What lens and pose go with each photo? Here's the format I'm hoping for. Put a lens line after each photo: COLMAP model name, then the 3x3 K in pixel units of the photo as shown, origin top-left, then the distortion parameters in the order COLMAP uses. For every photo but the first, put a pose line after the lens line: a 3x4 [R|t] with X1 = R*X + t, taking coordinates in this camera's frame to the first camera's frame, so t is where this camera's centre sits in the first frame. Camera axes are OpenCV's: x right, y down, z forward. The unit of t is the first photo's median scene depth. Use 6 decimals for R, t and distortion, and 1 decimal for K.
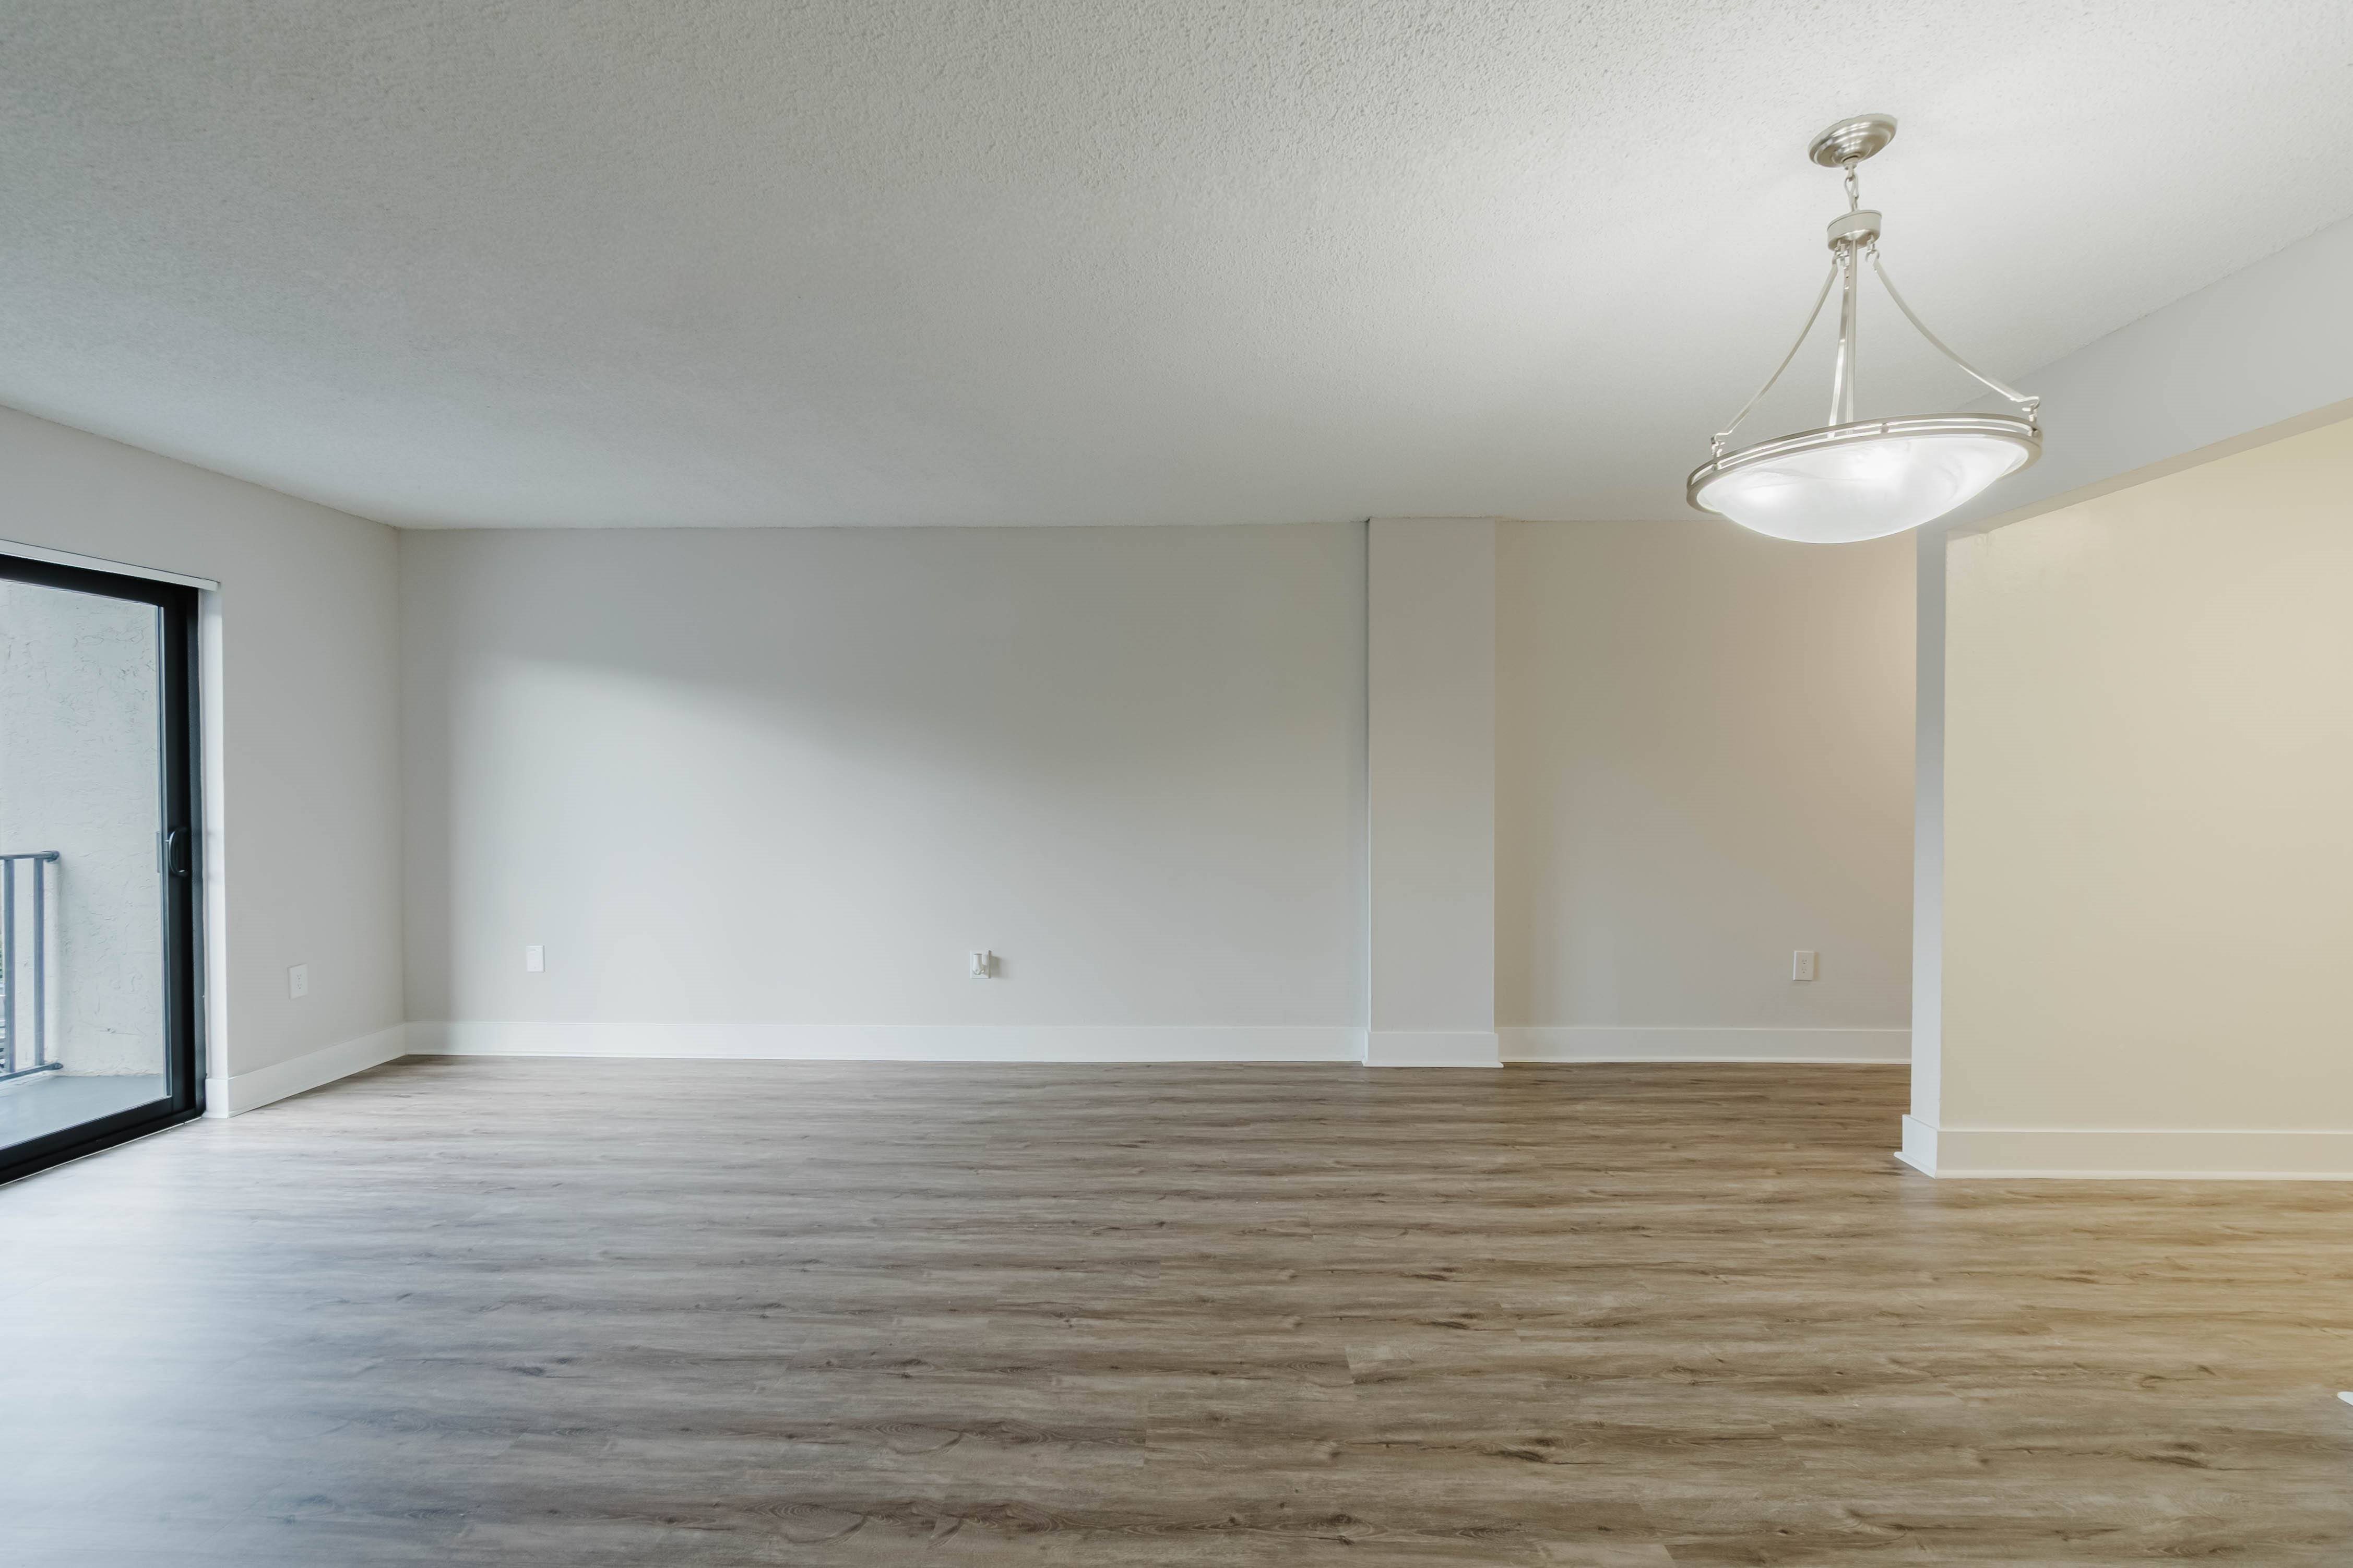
lens RADIAL K [[1010.0, 0, 1172.3], [0, 1010.0, 793.4], [0, 0, 1]] dist [0.002941, 0.000337]
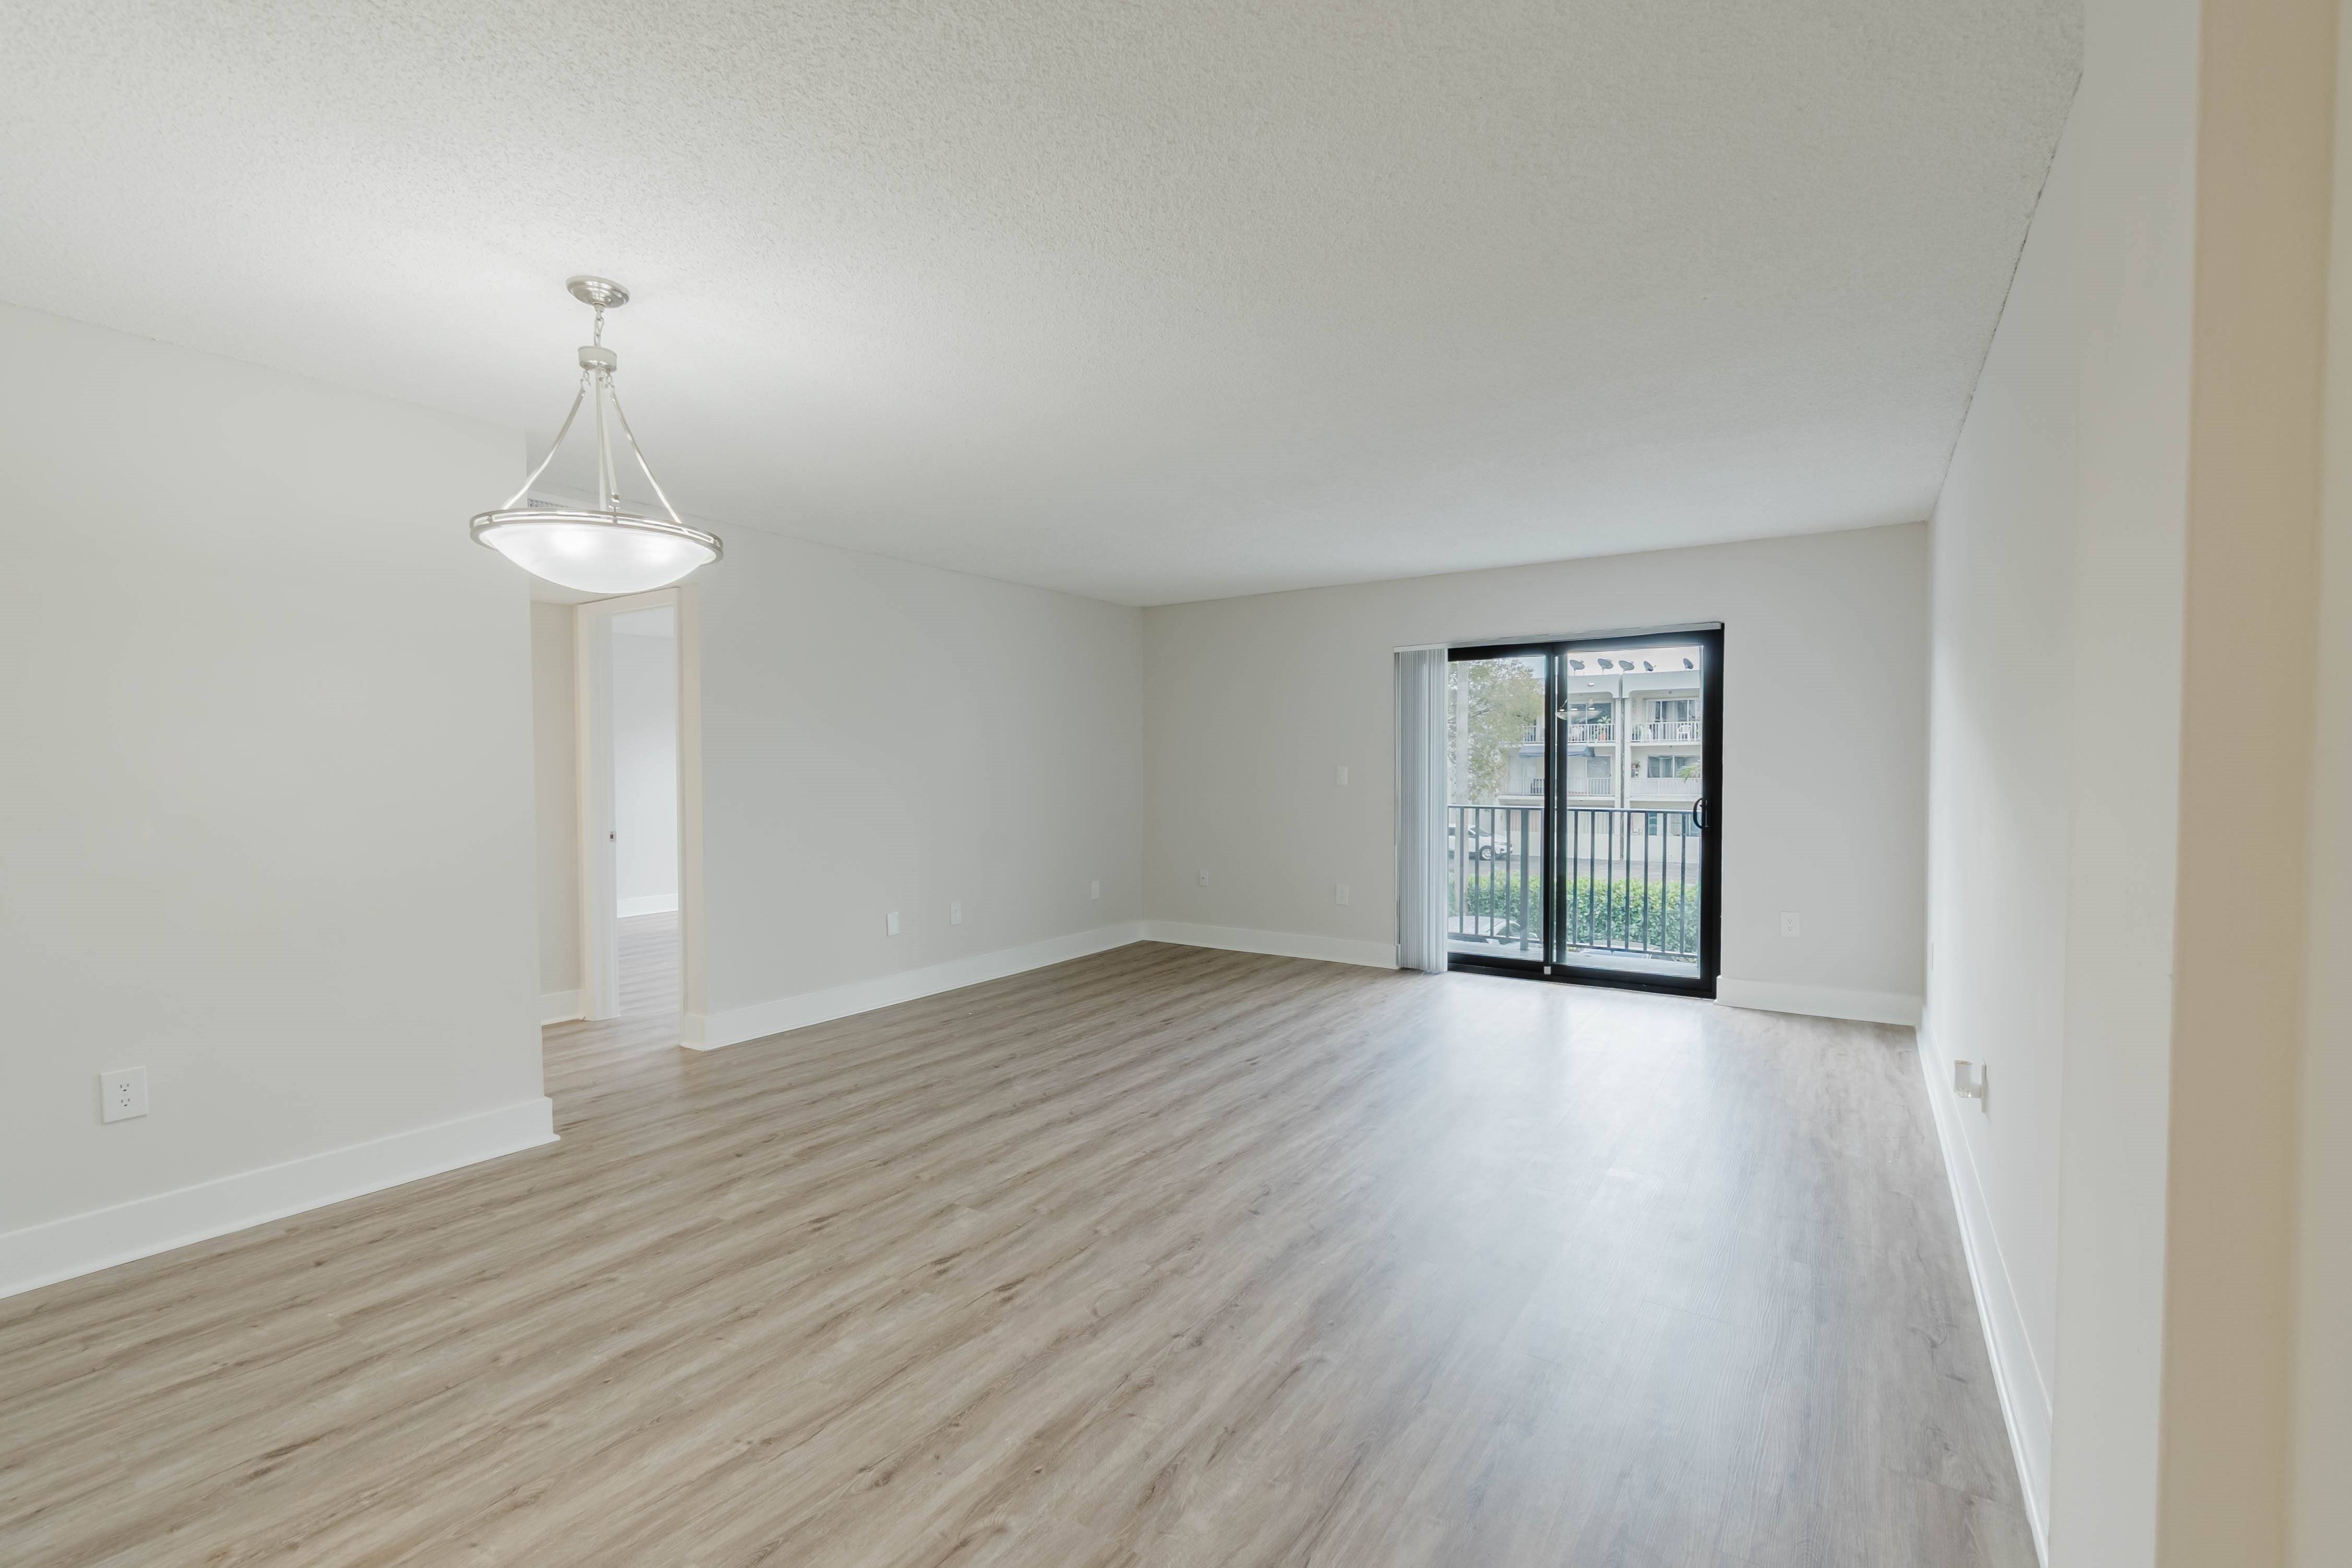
lens RADIAL K [[1009.7, 0, 1171.8], [0, 1009.7, 793.4], [0, 0, 1]] dist [0.002941, 0.000337]
pose [[-0.520783, 0.027698, -0.853240, 1.116624], [-0.007777, 0.999278, 0.037185, -0.034367], [0.853654, 0.026001, -0.520191, 1.834357]]
